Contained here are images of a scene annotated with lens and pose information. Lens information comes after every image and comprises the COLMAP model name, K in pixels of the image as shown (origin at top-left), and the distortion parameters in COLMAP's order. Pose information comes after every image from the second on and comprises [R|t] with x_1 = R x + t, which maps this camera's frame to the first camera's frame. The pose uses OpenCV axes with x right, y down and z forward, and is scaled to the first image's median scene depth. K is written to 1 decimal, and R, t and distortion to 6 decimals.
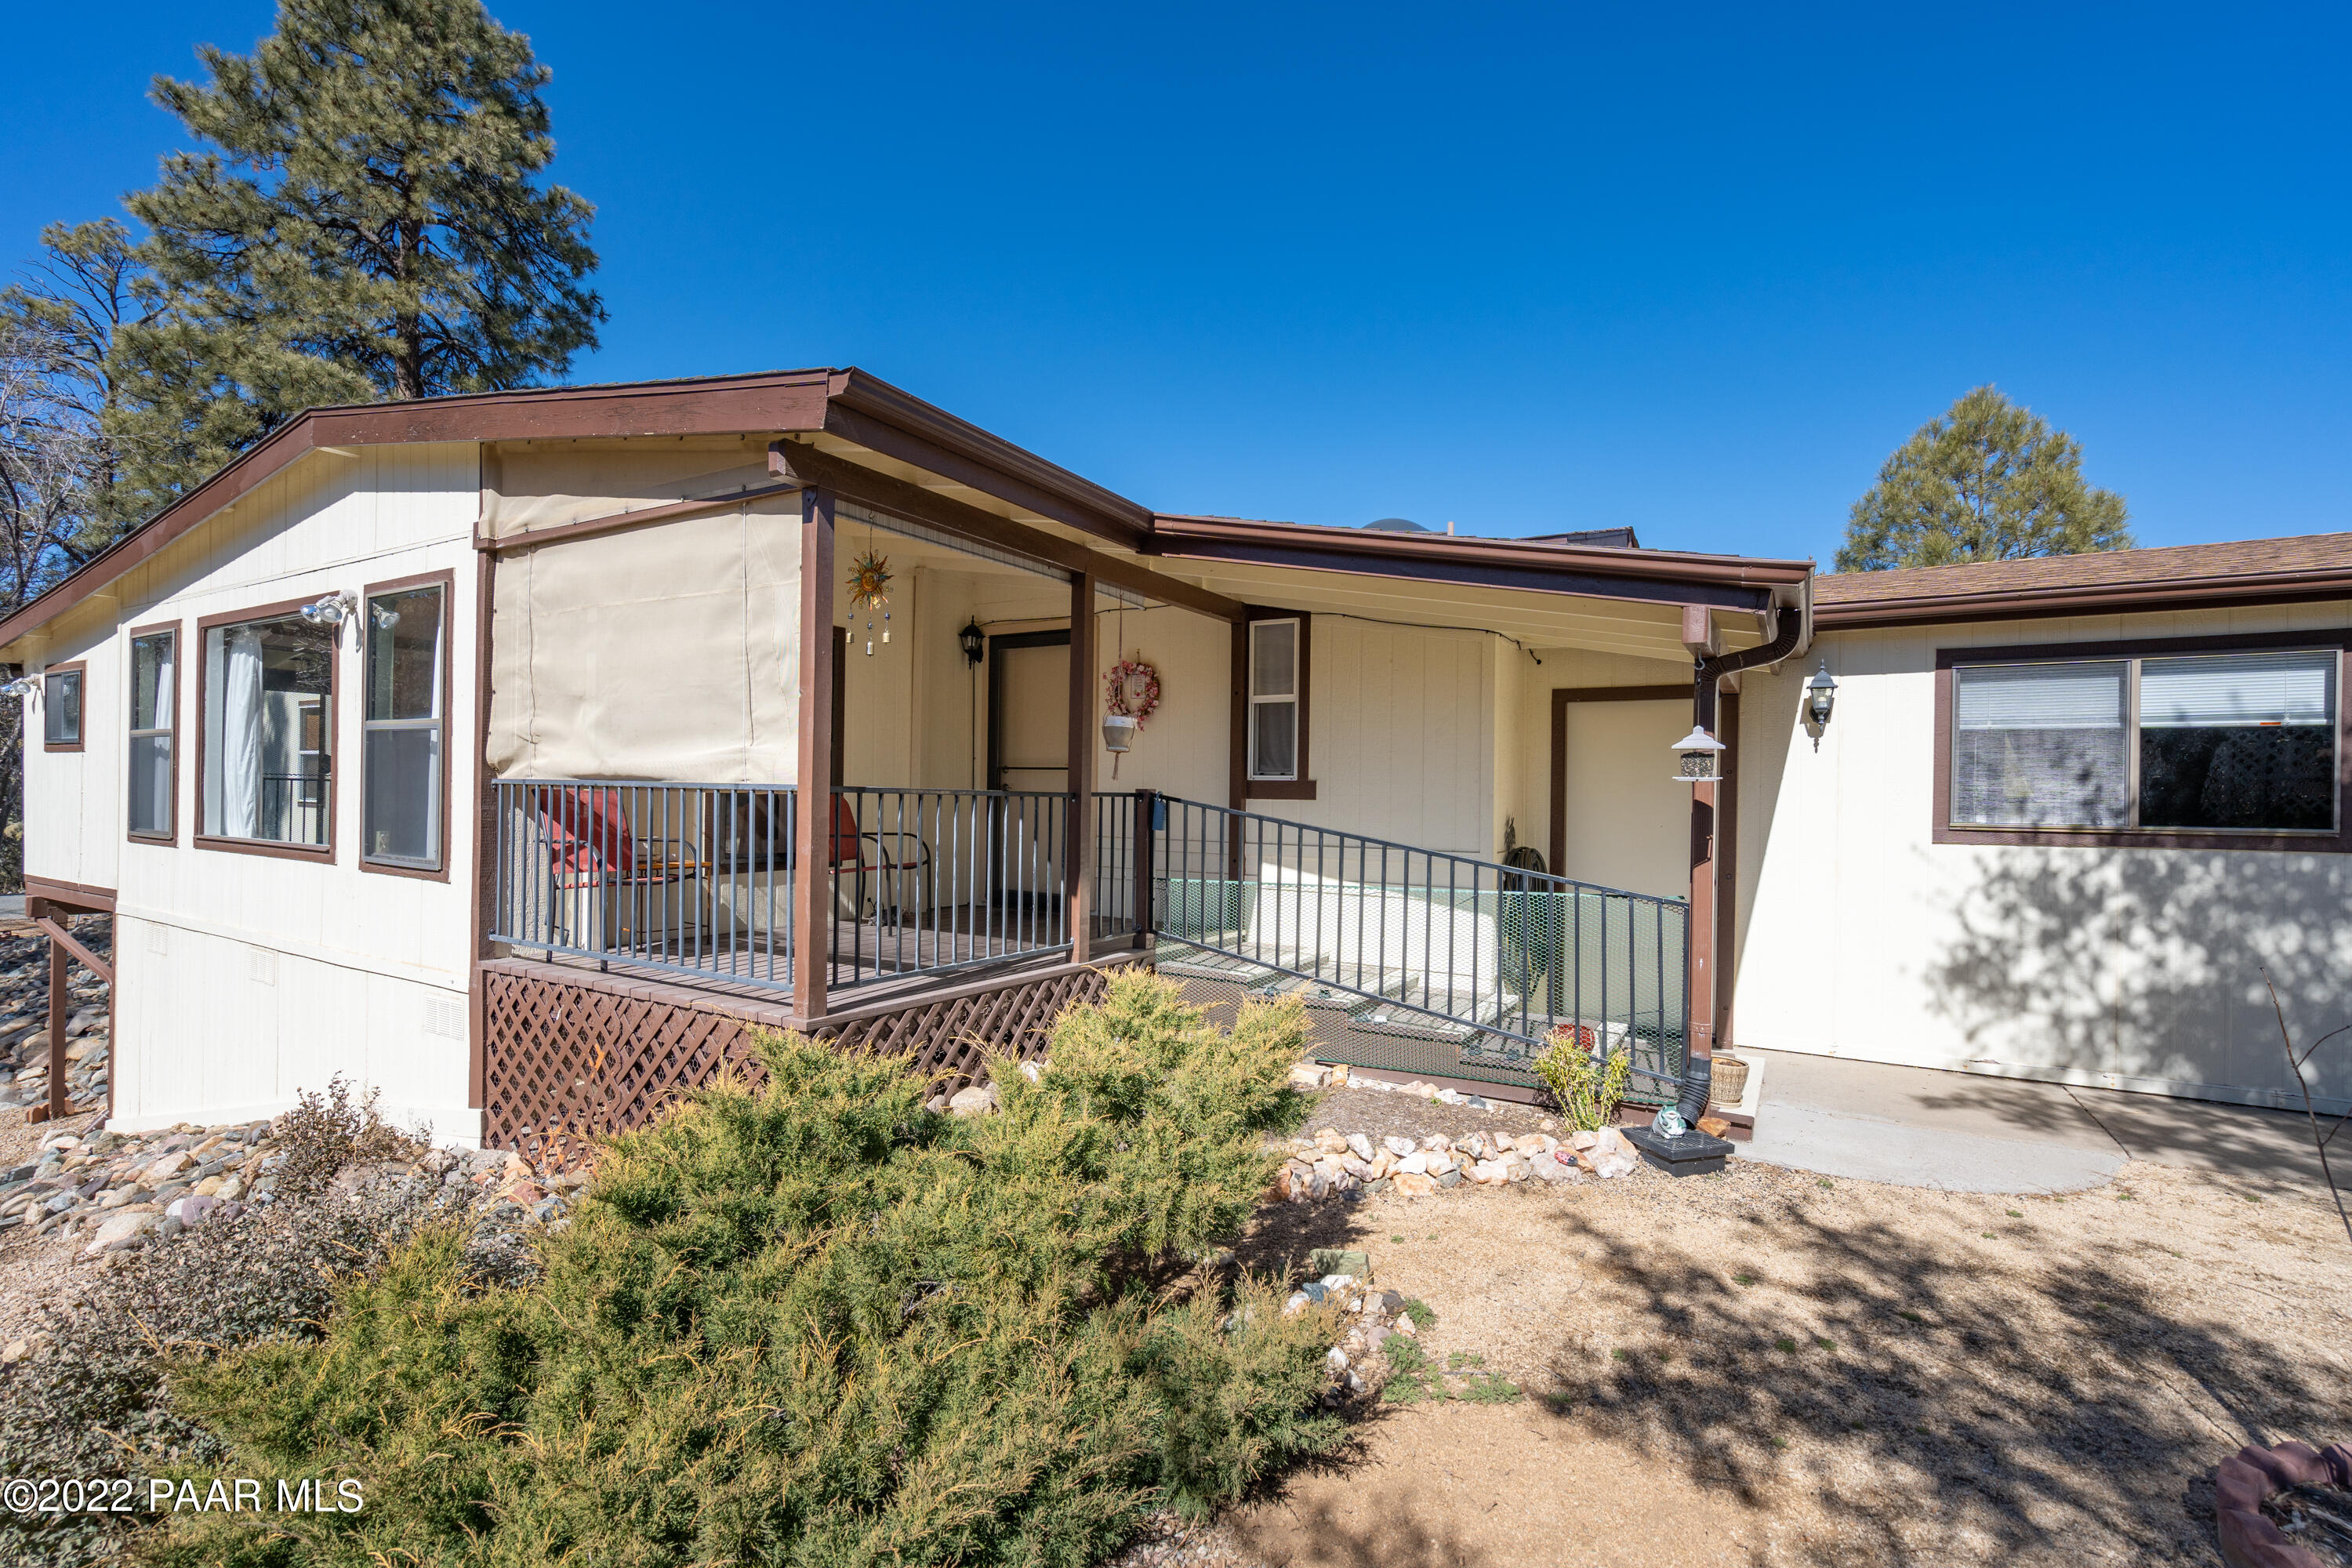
lens RADIAL K [[1055.2, 0, 1176.0], [0, 1055.2, 784.0], [0, 0, 1]] dist [0.001955, 0.000375]
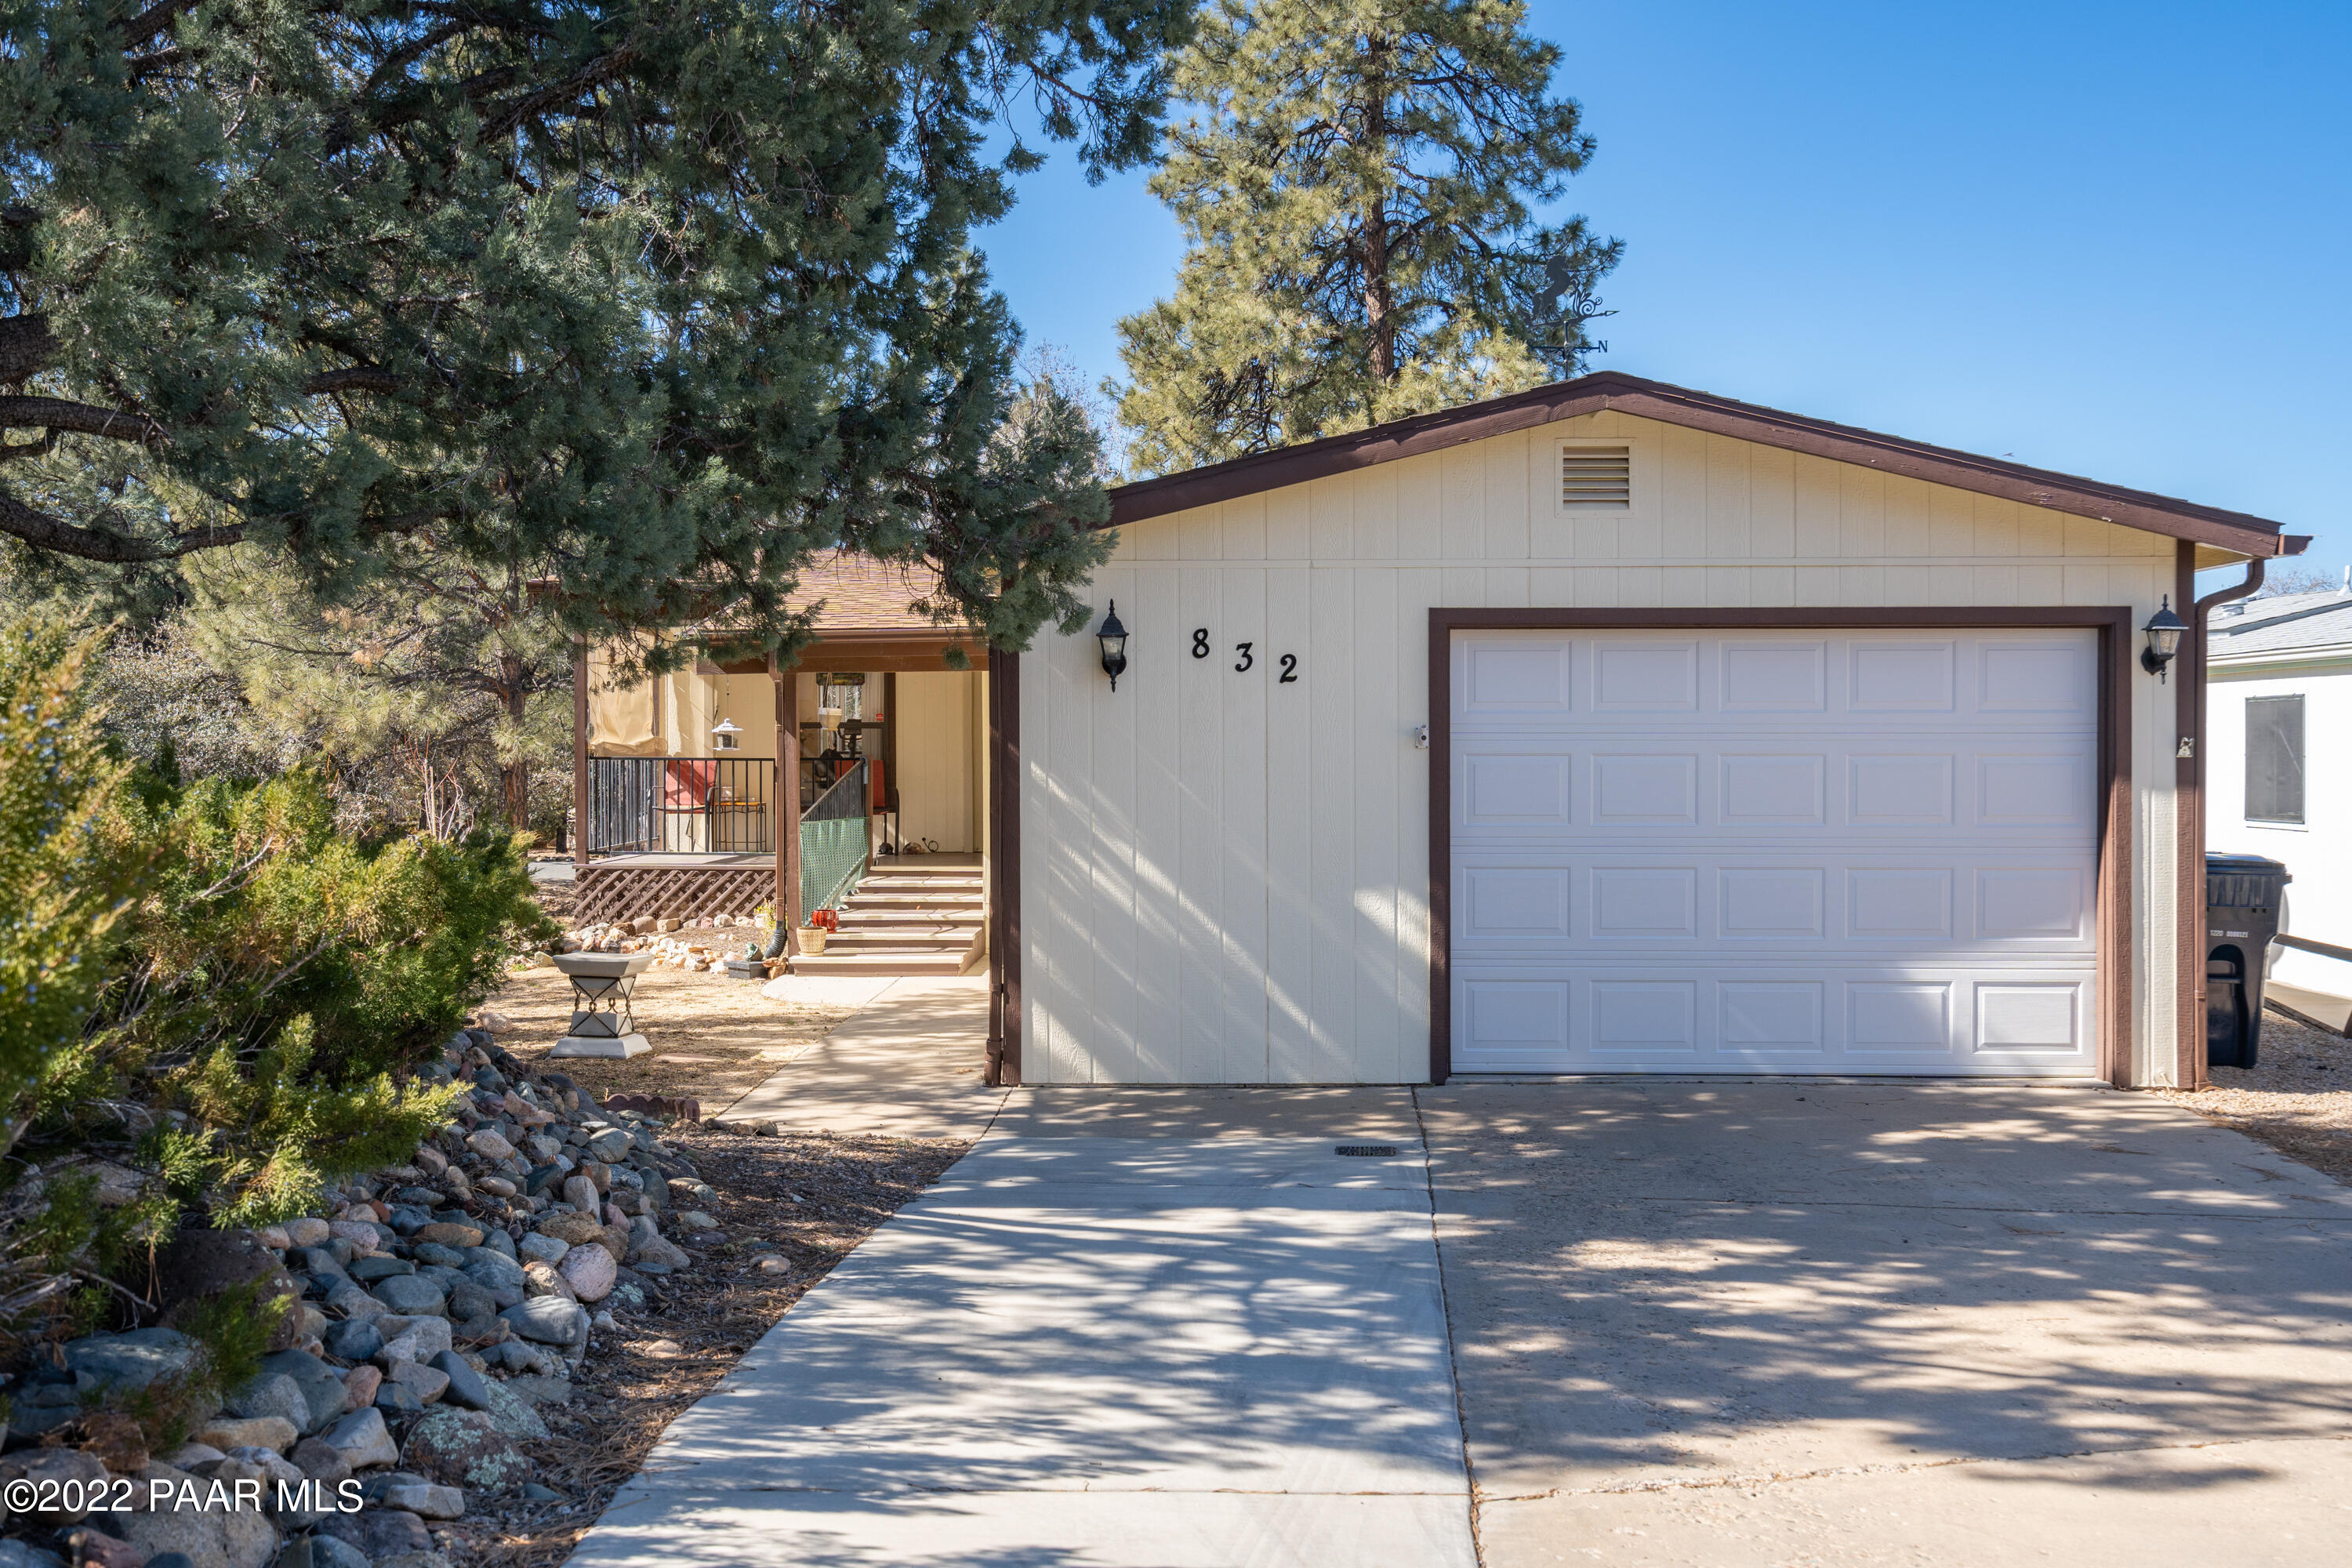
lens RADIAL K [[2185.2, 0, 1176.0], [0, 2185.2, 784.0], [0, 0, 1]] dist [-0.003997, -0.002797]
pose [[0.494771, 0.006900, -0.868996, 3.143433], [0.008046, 0.999889, 0.012521, 0.013166], [0.868986, -0.013187, 0.494661, -0.103668]]
